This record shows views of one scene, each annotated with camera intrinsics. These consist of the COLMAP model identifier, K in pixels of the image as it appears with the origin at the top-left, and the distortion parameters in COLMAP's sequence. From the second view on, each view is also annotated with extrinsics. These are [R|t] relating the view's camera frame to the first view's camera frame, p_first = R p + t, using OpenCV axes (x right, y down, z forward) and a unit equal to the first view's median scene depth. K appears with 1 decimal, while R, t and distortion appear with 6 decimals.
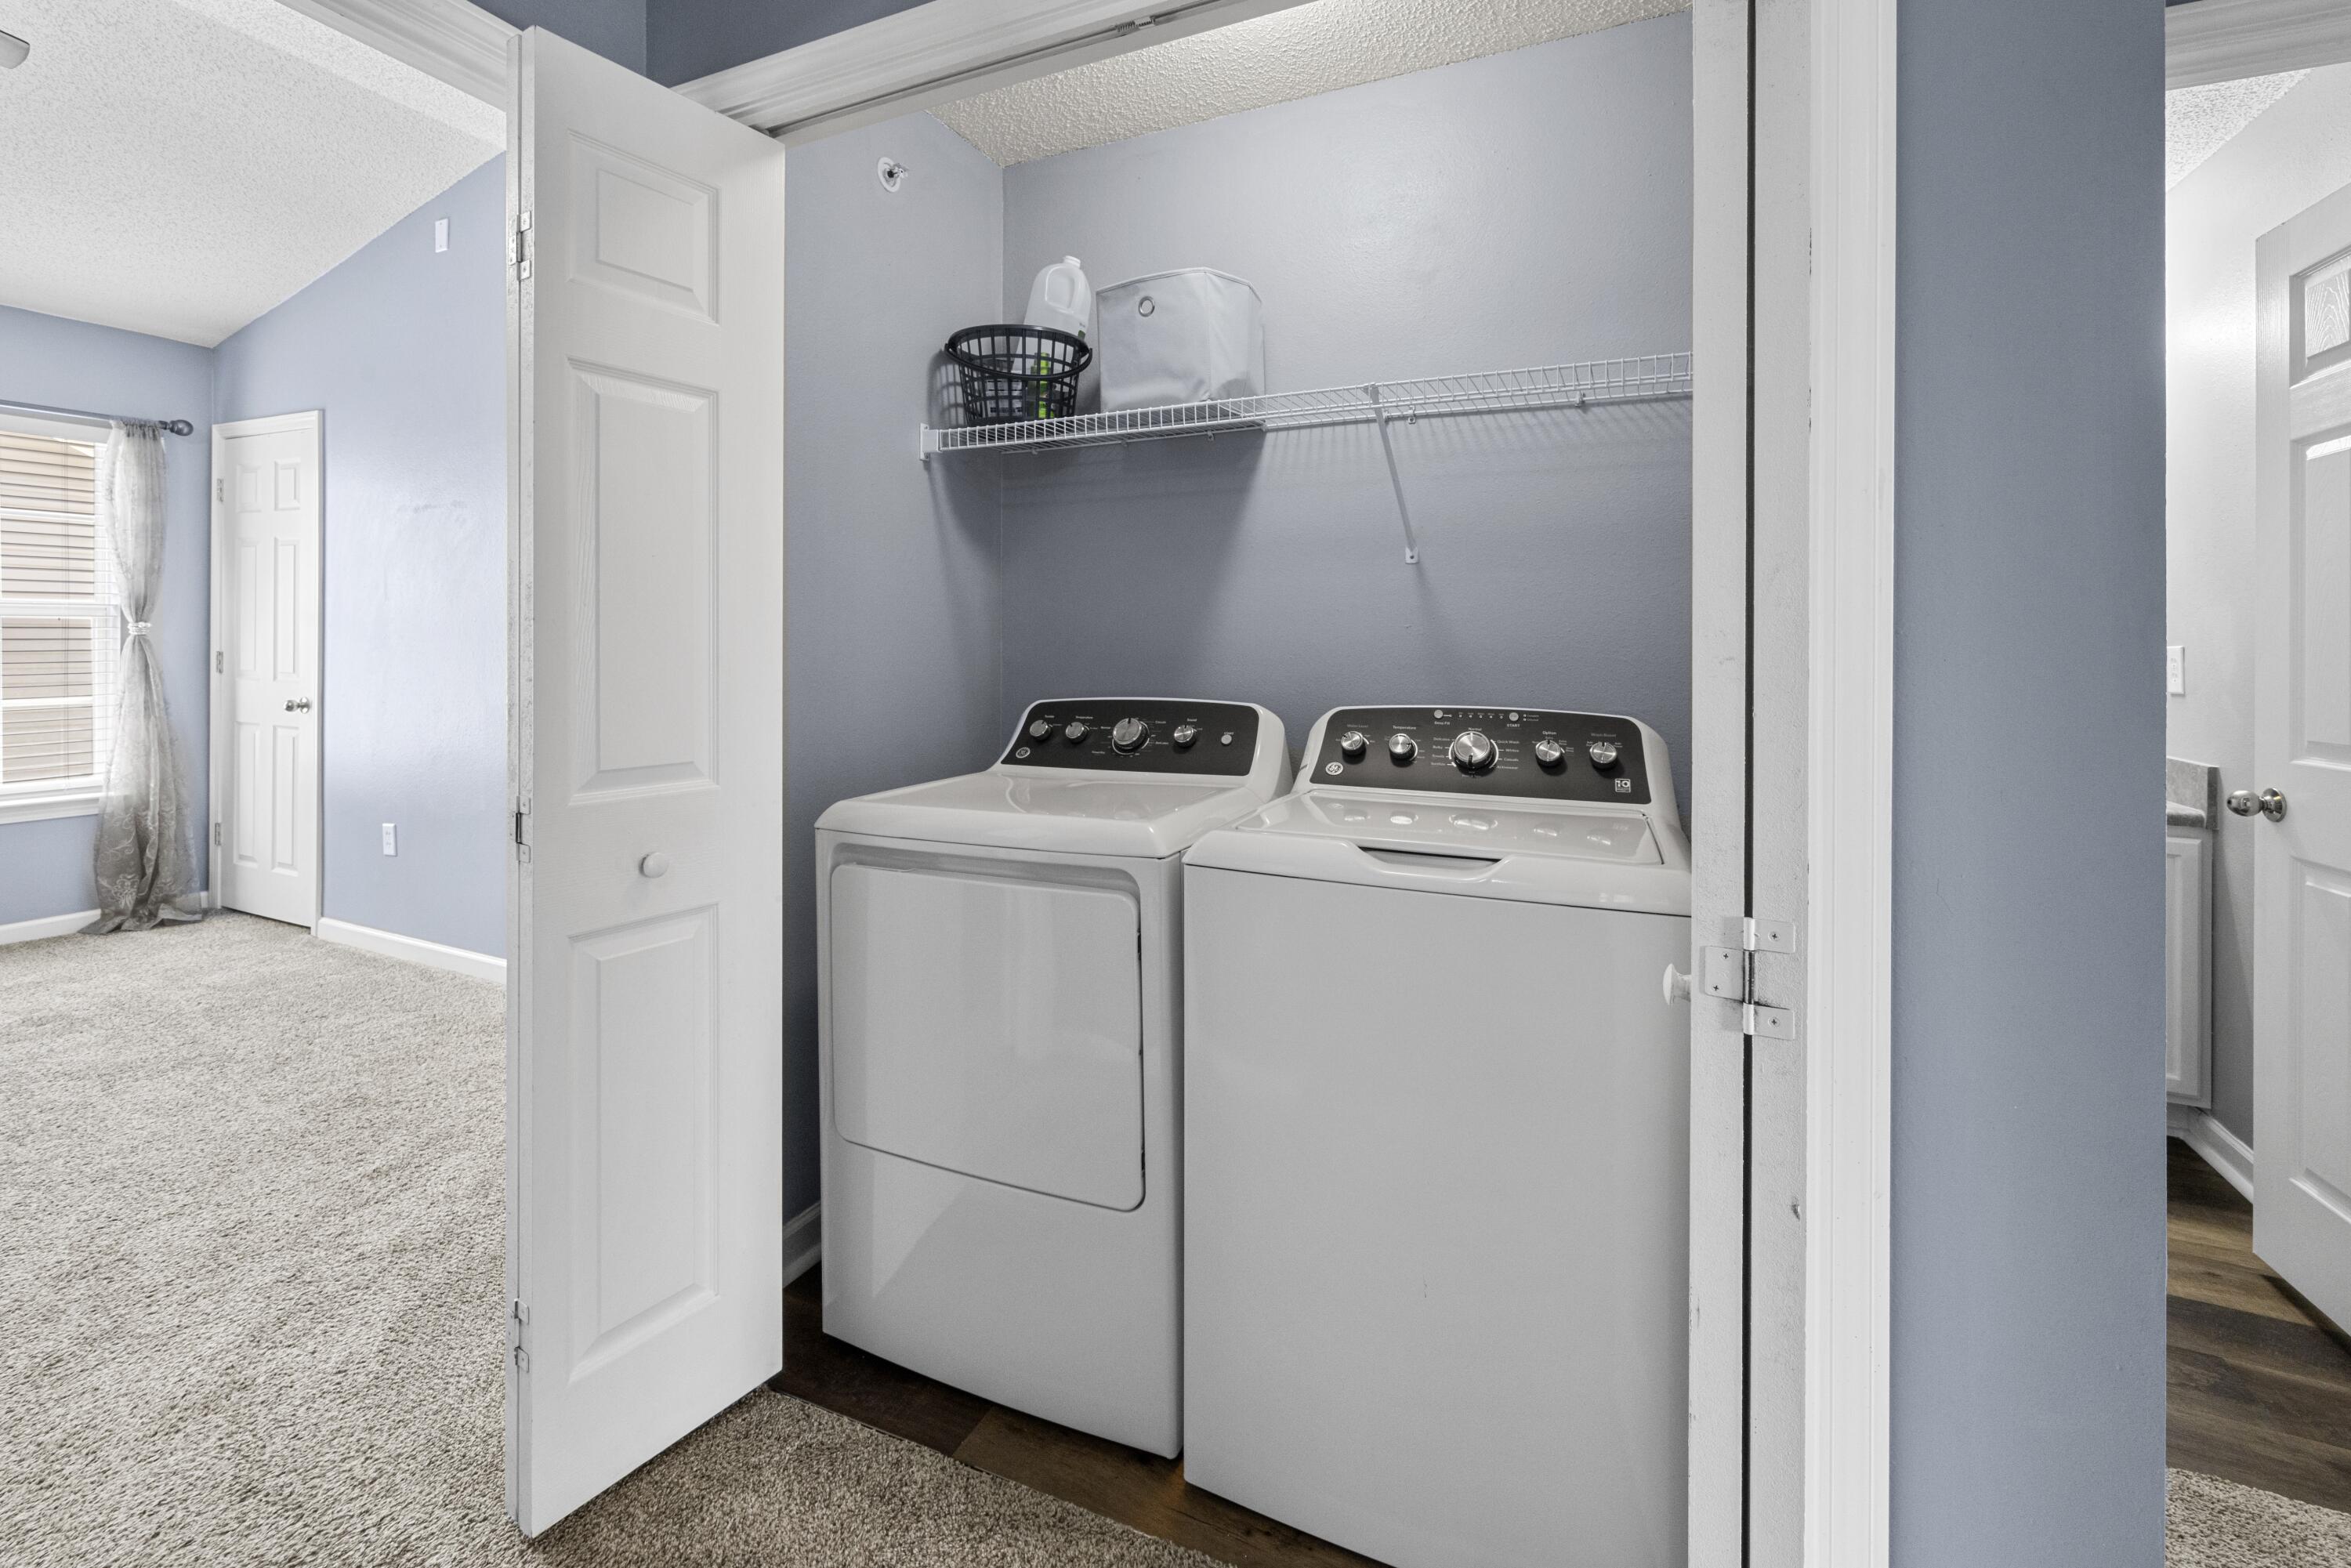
lens RADIAL K [[1035.7, 0, 1204.2], [0, 1035.7, 655.1], [0, 0, 1]] dist [-0.003155, -0.000293]
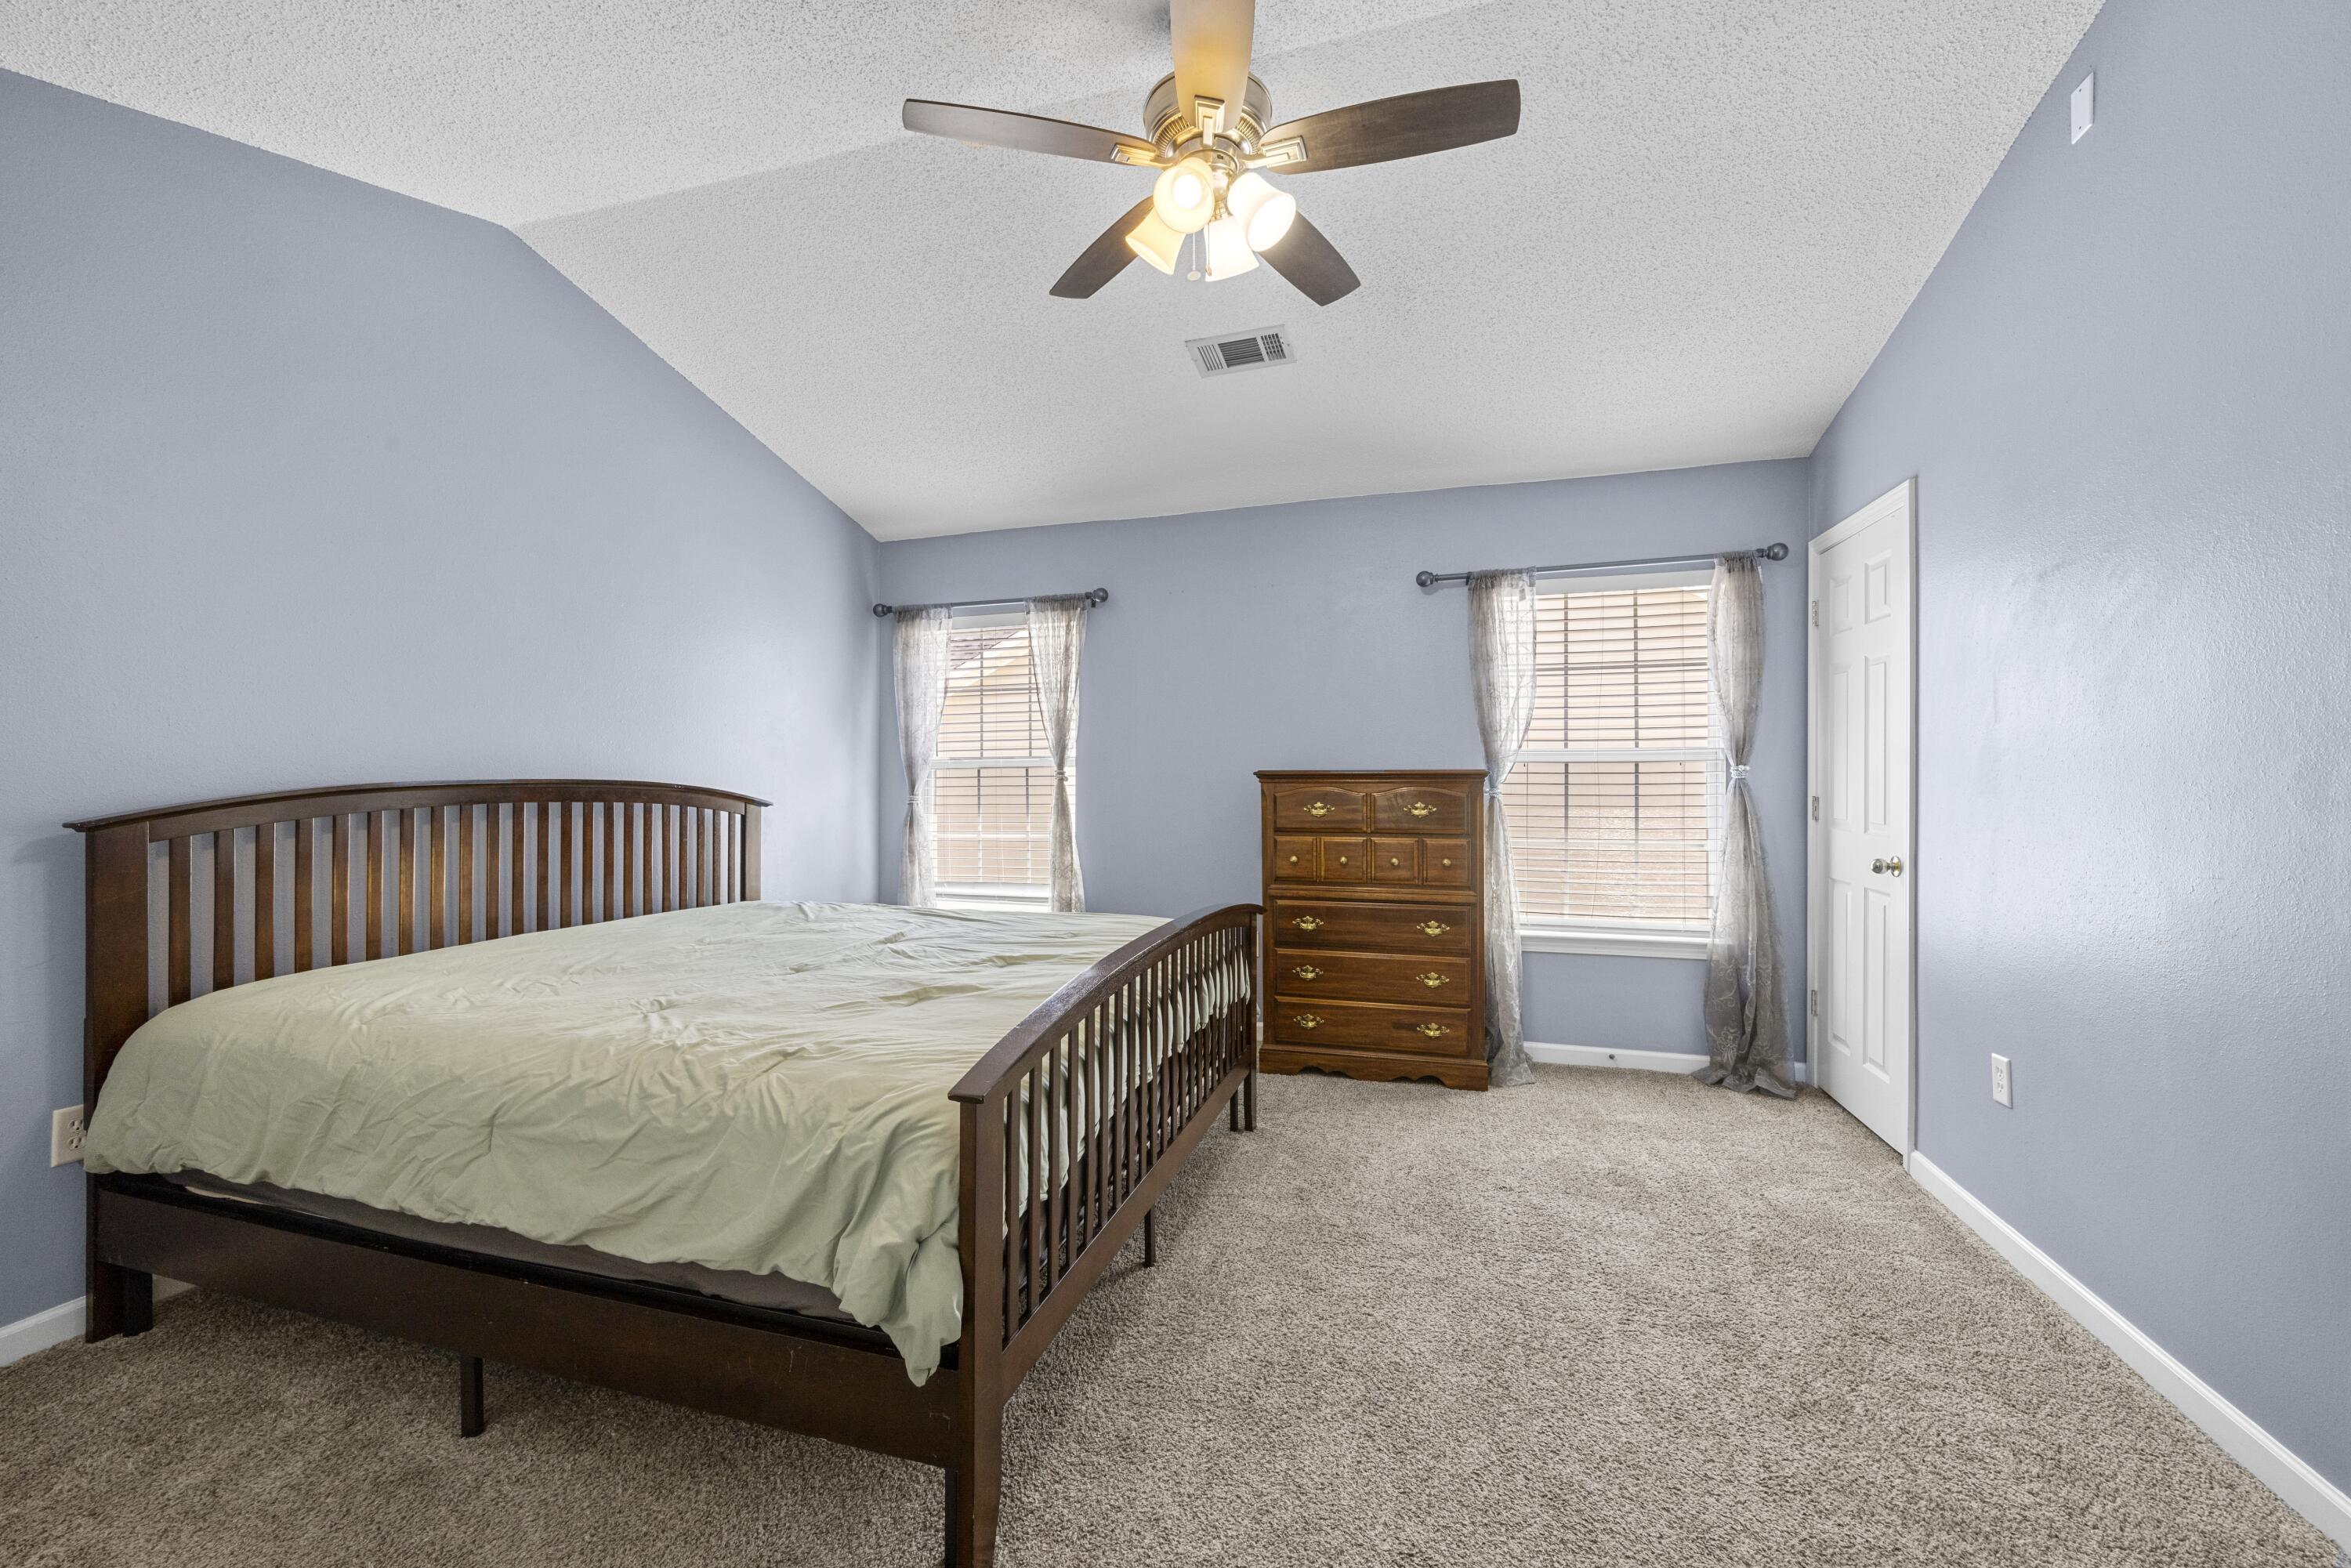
lens RADIAL K [[943.0, 0, 1175.5], [0, 943.0, 786.5], [0, 0, 1]] dist [0.000884, 0.000786]
pose [[0.138678, -0.005504, -0.990322, -0.241385], [-0.003215, 0.999977, -0.006008, -0.005441], [0.990332, 0.004017, 0.138657, 0.362738]]
